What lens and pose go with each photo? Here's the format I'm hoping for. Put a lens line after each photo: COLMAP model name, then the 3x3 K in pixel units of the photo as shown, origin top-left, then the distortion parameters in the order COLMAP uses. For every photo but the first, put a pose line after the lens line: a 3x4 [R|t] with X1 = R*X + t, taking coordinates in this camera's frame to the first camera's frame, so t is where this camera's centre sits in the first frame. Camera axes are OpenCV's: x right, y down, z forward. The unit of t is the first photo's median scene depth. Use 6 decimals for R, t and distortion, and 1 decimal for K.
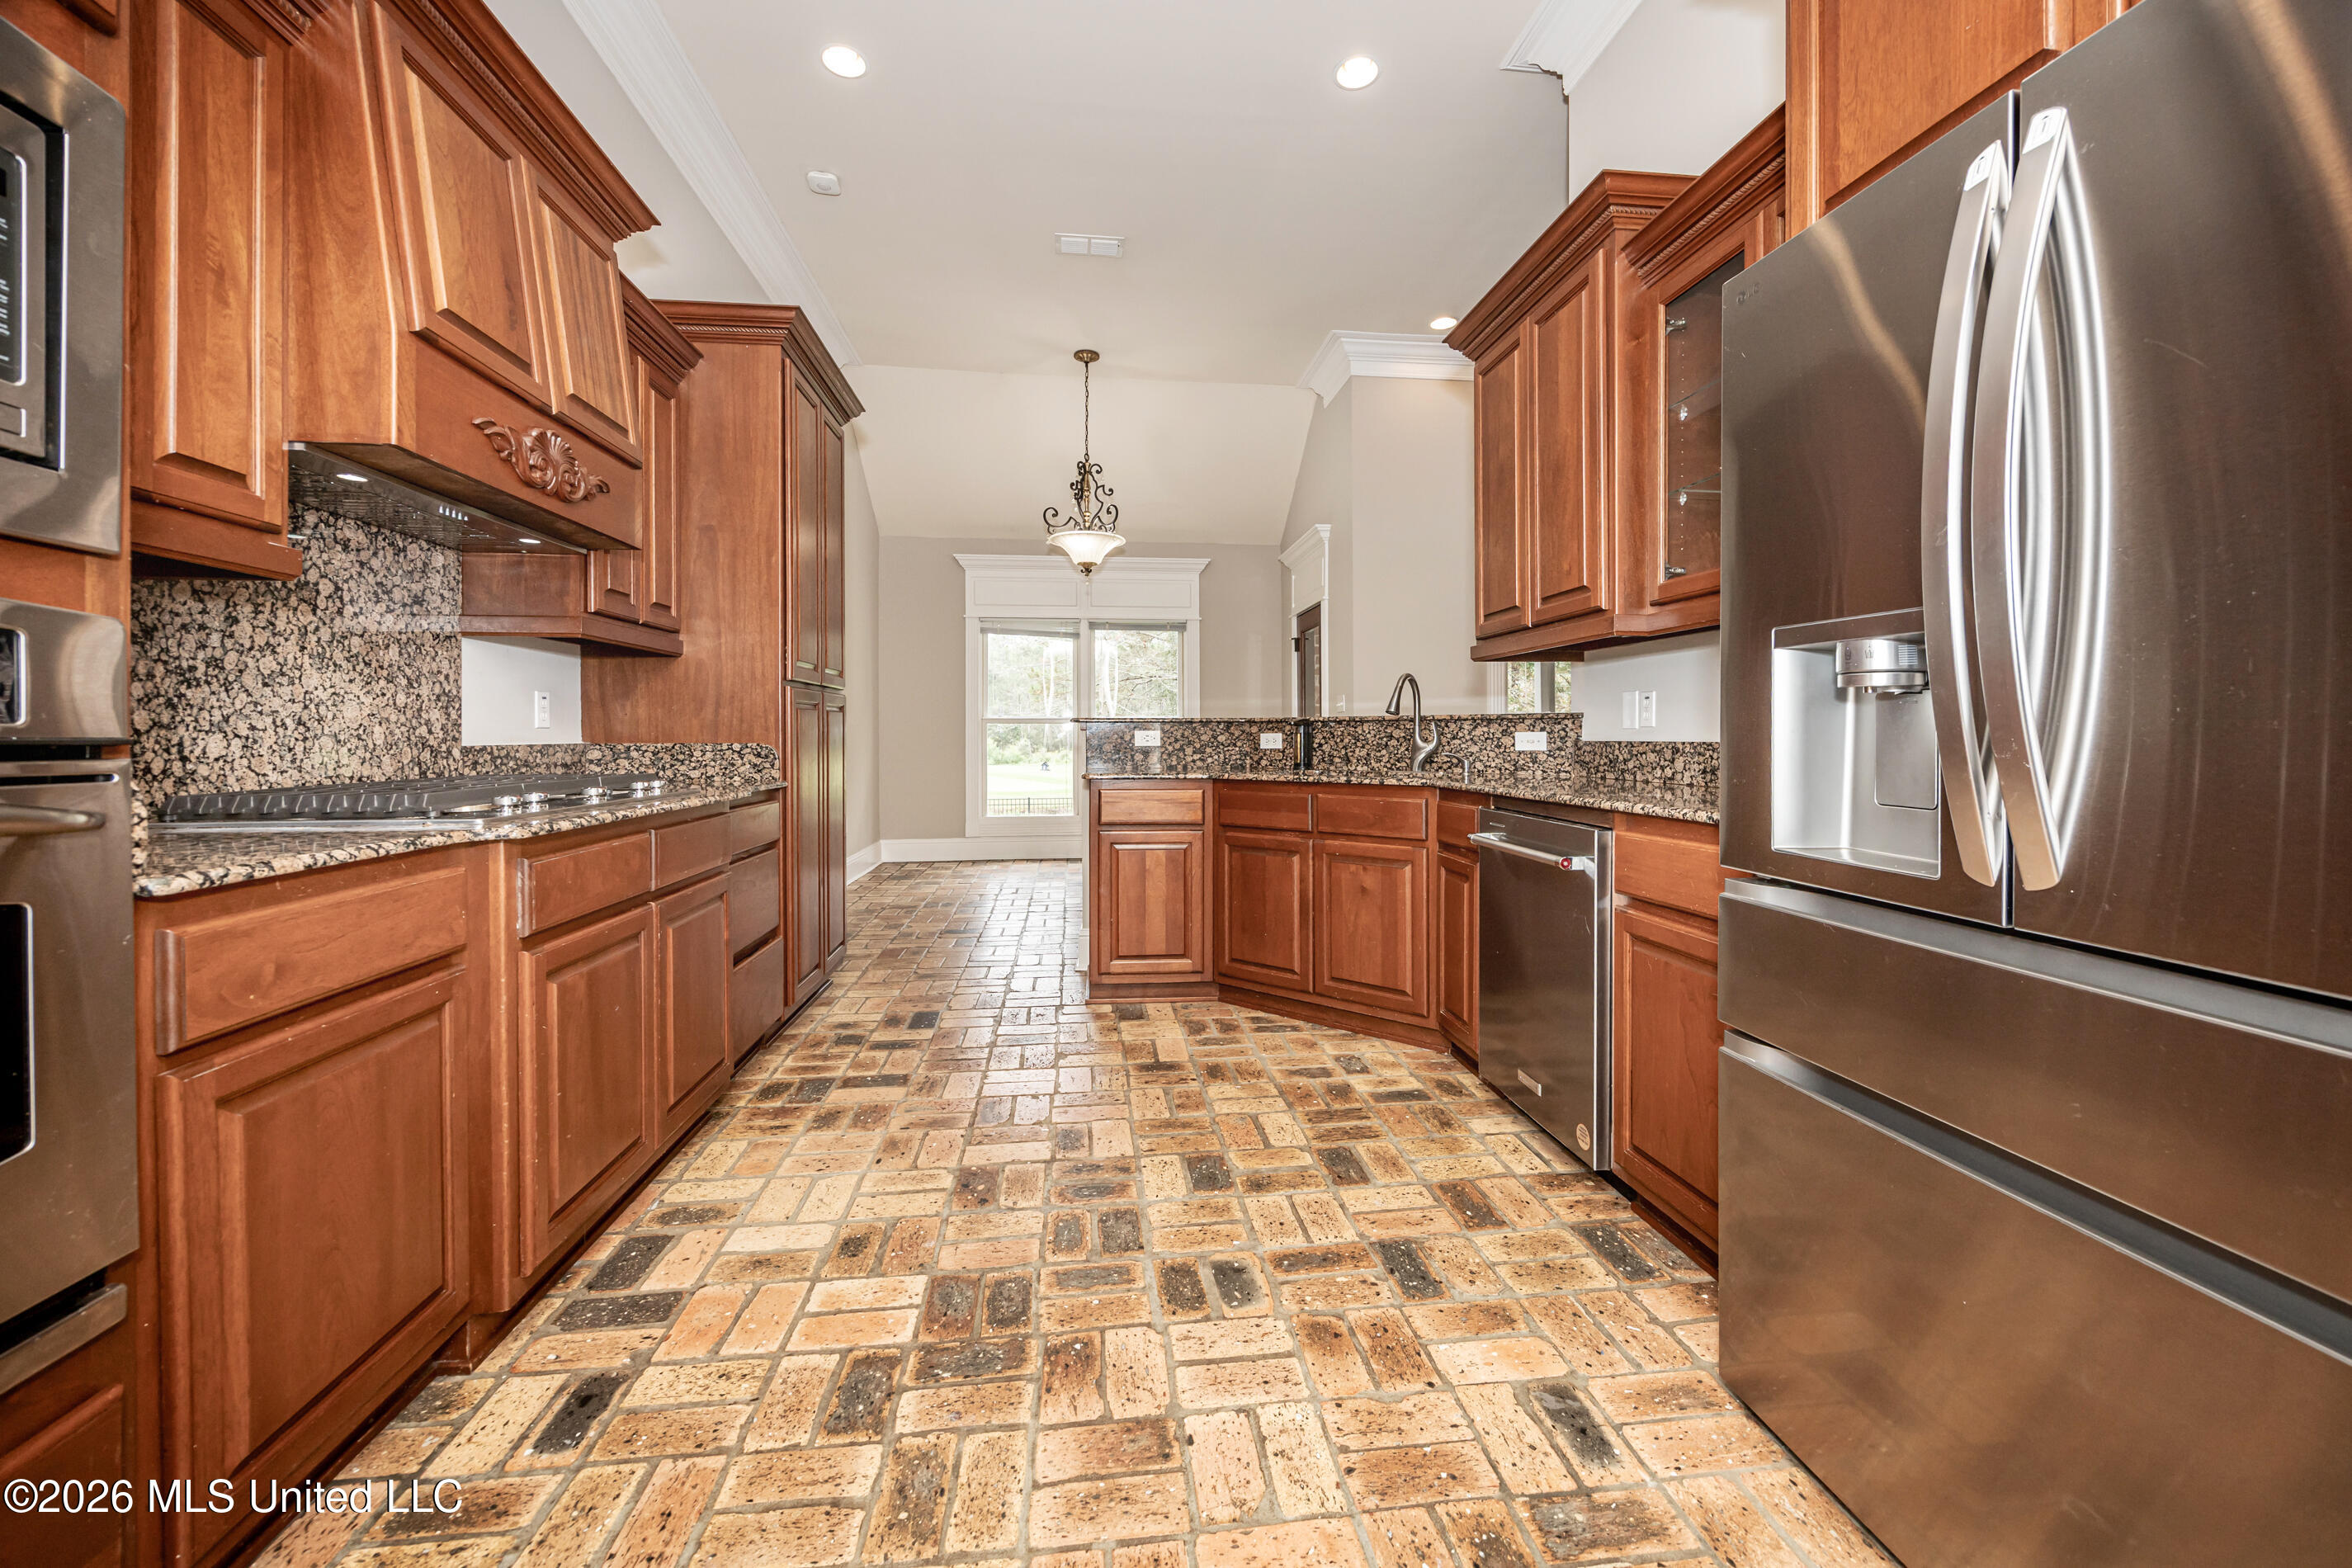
lens RADIAL K [[940.8, 0, 1188.2], [0, 940.8, 742.1], [0, 0, 1]] dist [-0.001572, -0.000379]
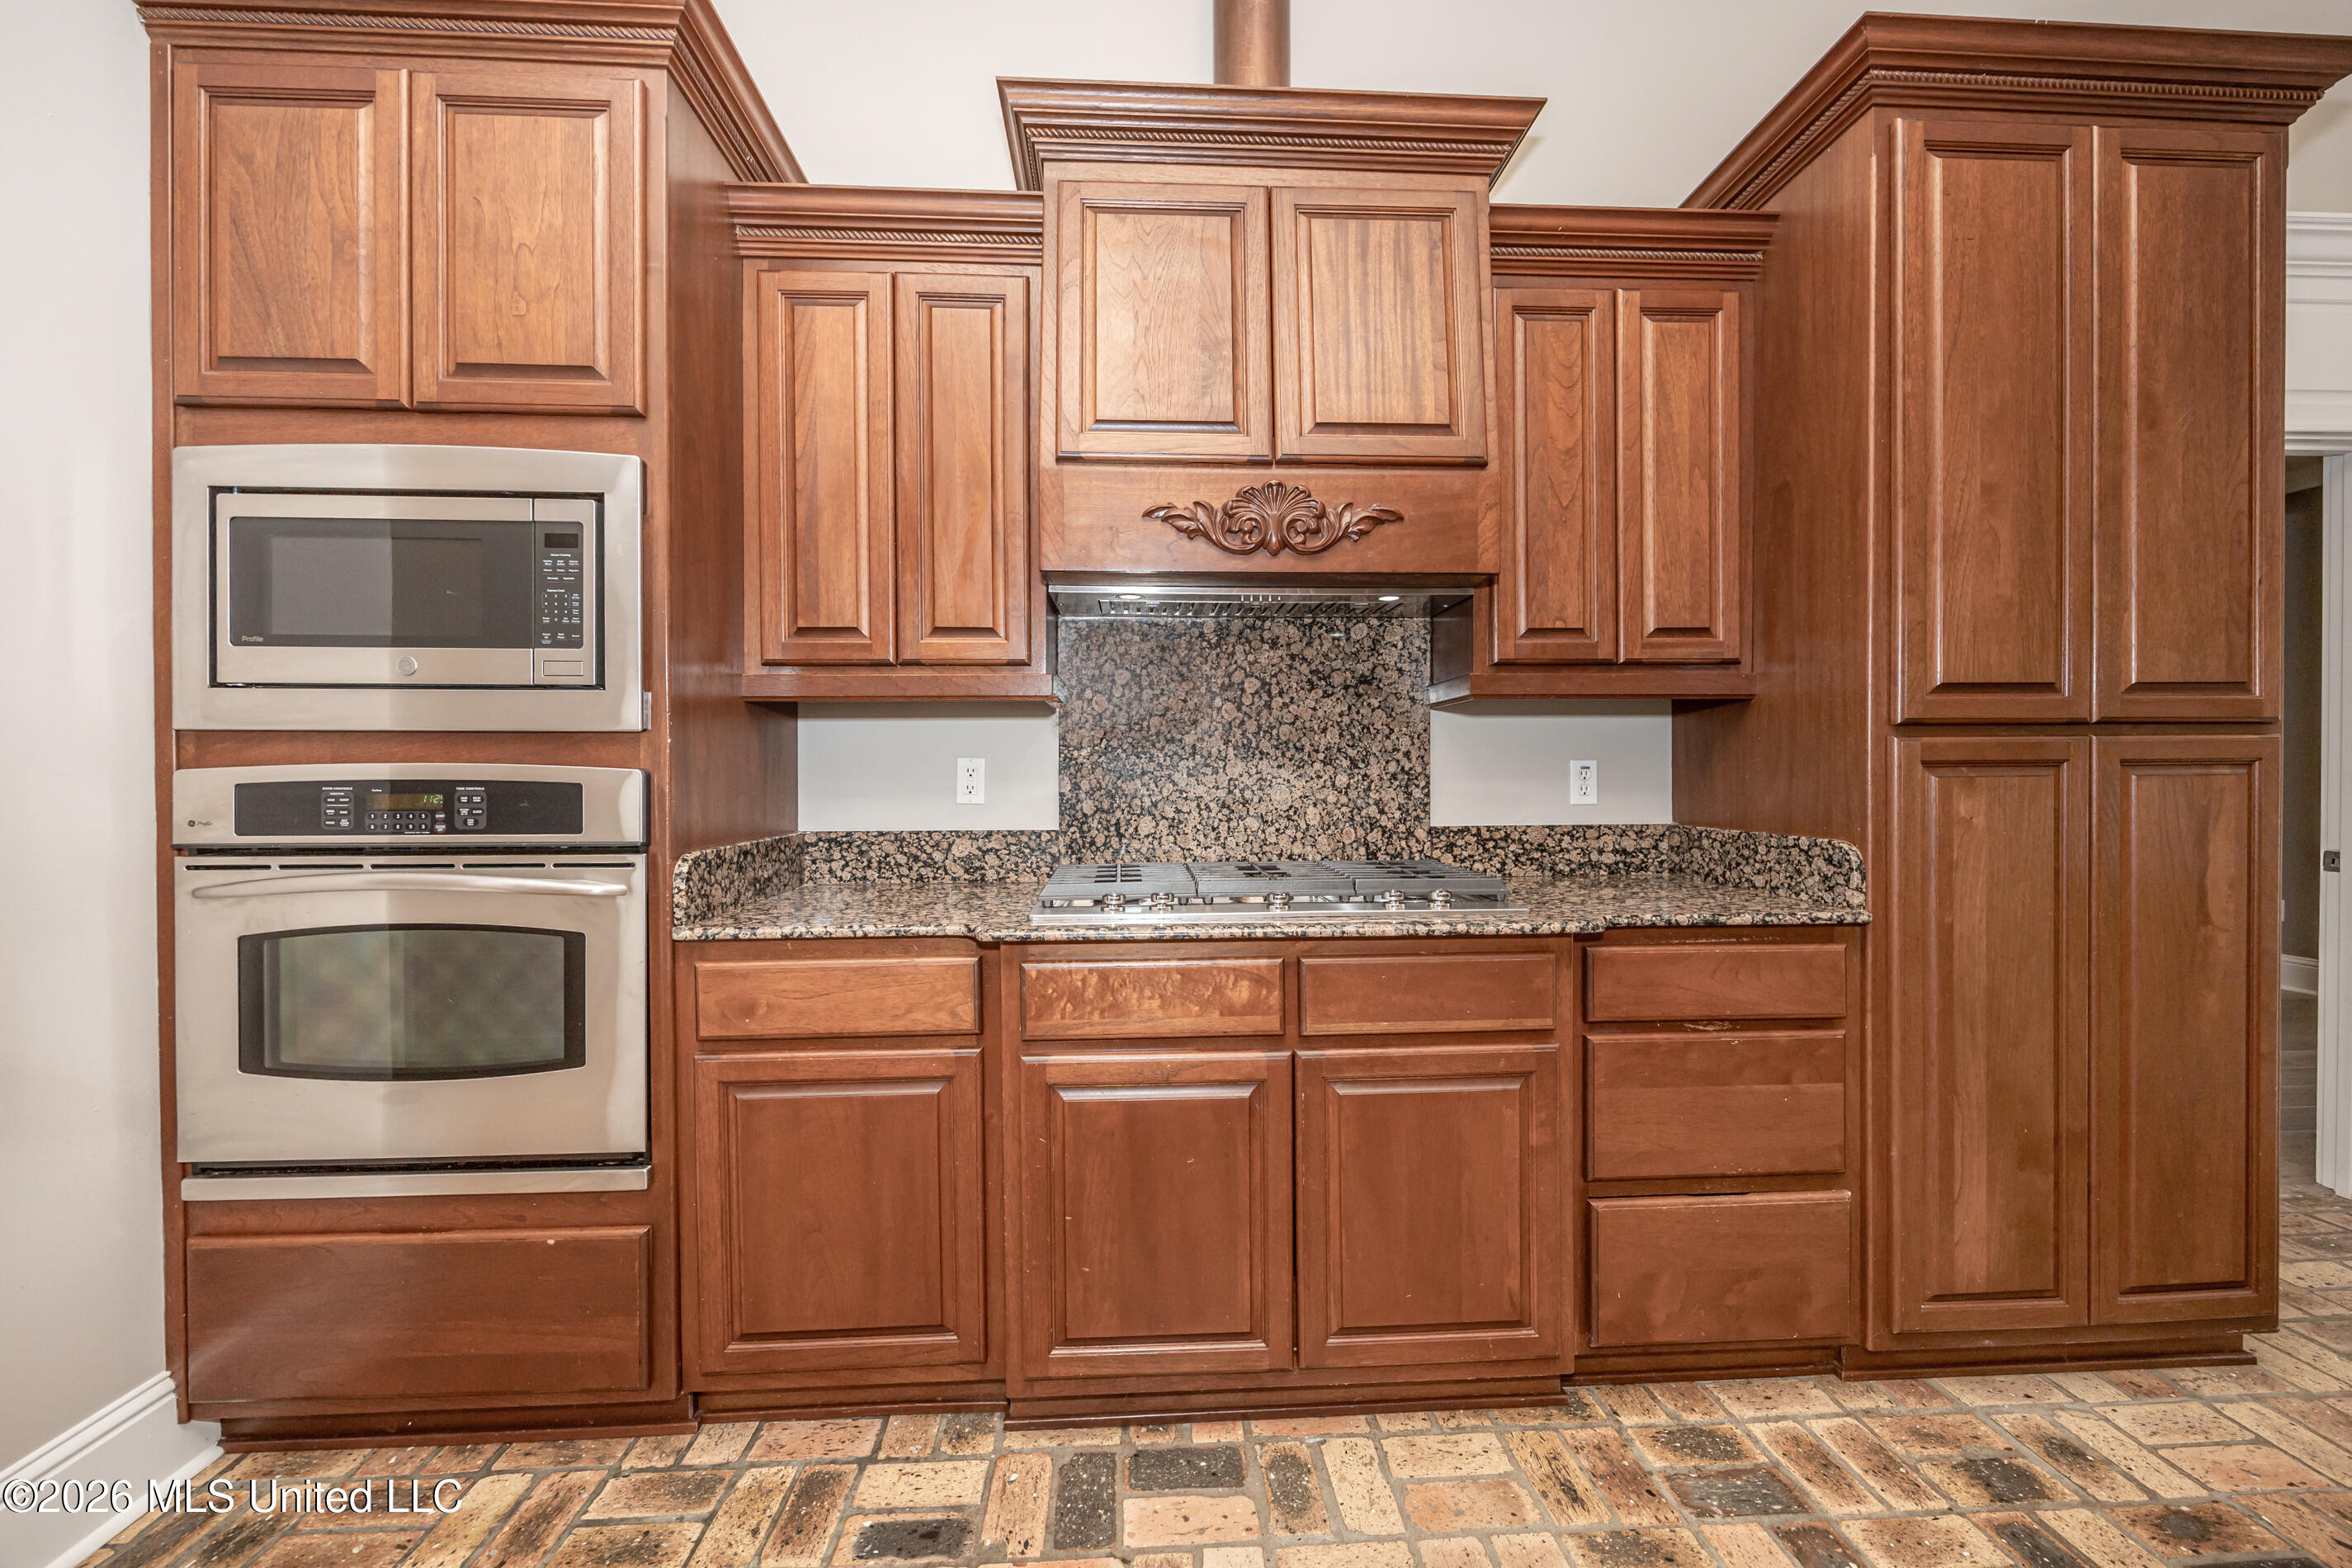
lens RADIAL K [[940.8, 0, 1173.2], [0, 940.8, 789.1], [0, 0, 1]] dist [-0.001572, -0.000379]
pose [[-0.073261, 0.019084, -0.997130, 0.202562], [-0.000480, 0.999816, 0.019170, -0.058332], [0.997313, 0.001883, -0.073238, 0.935275]]
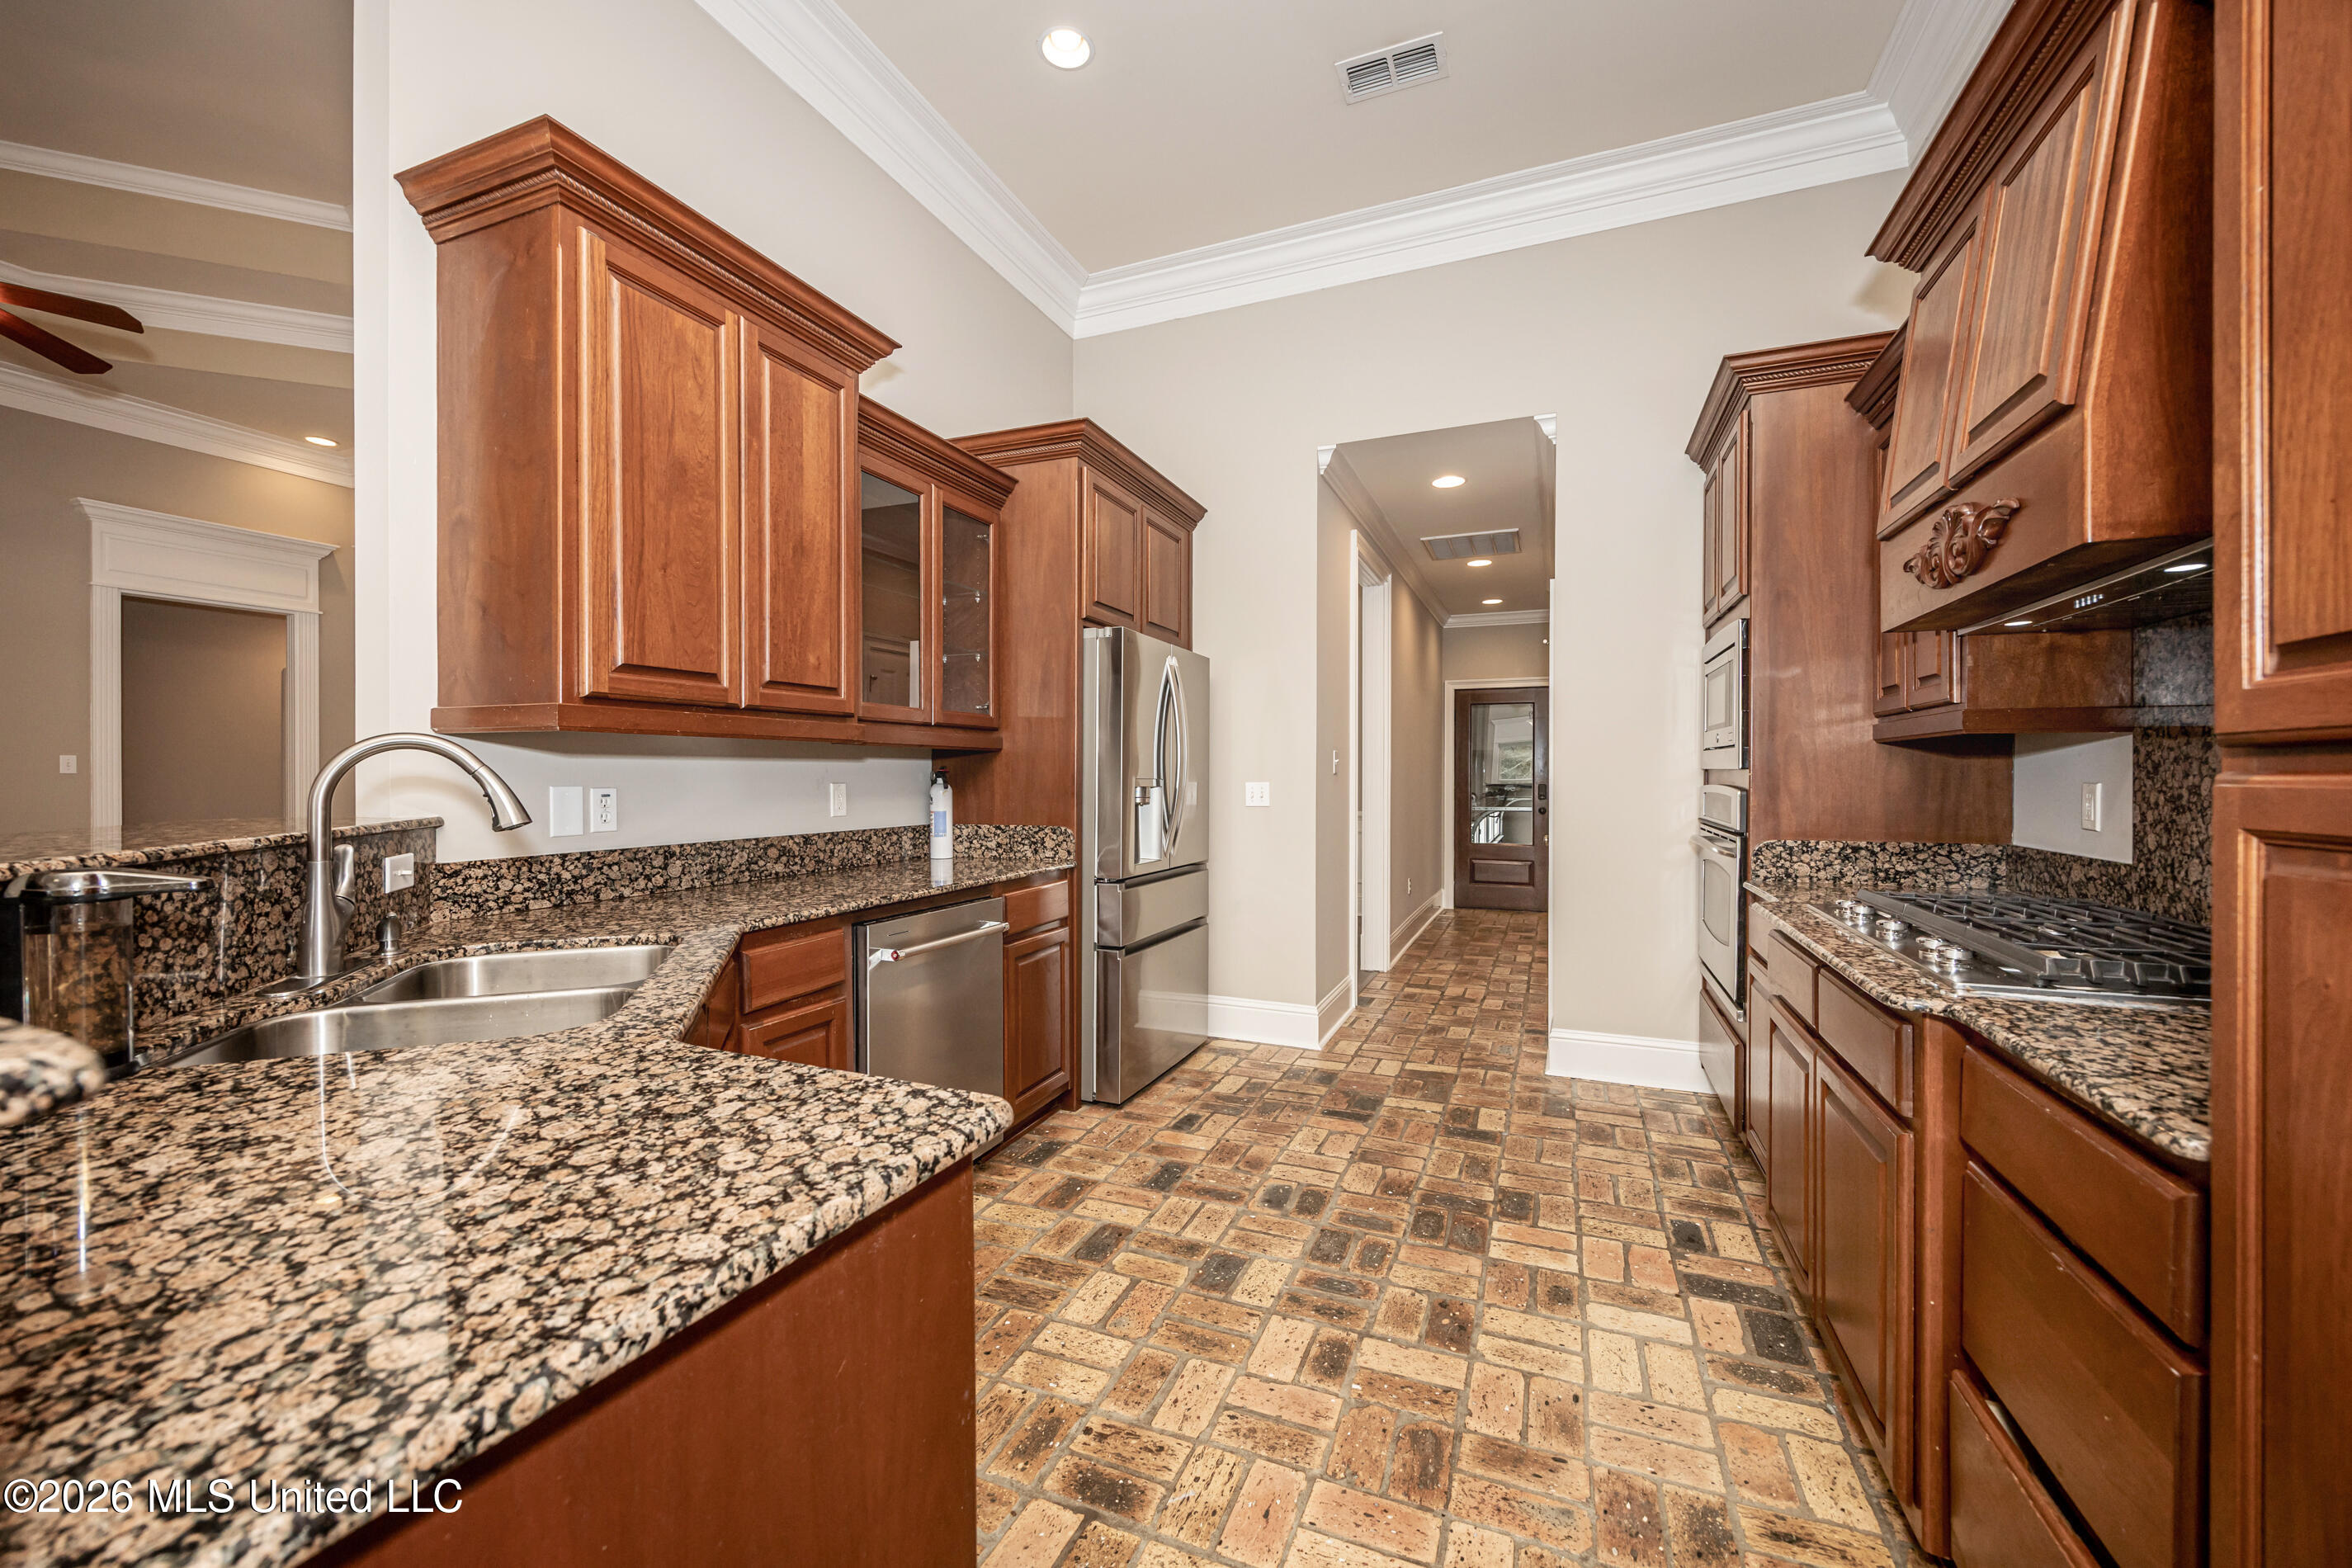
lens RADIAL K [[940.8, 0, 1177.7], [0, 940.8, 777.1], [0, 0, 1]] dist [-0.001572, -0.000379]
pose [[-0.874452, 0.000621, 0.485111, -0.460813], [0.004698, 0.999963, 0.007189, -0.092132], [-0.485089, 0.008566, -0.874423, 2.026963]]
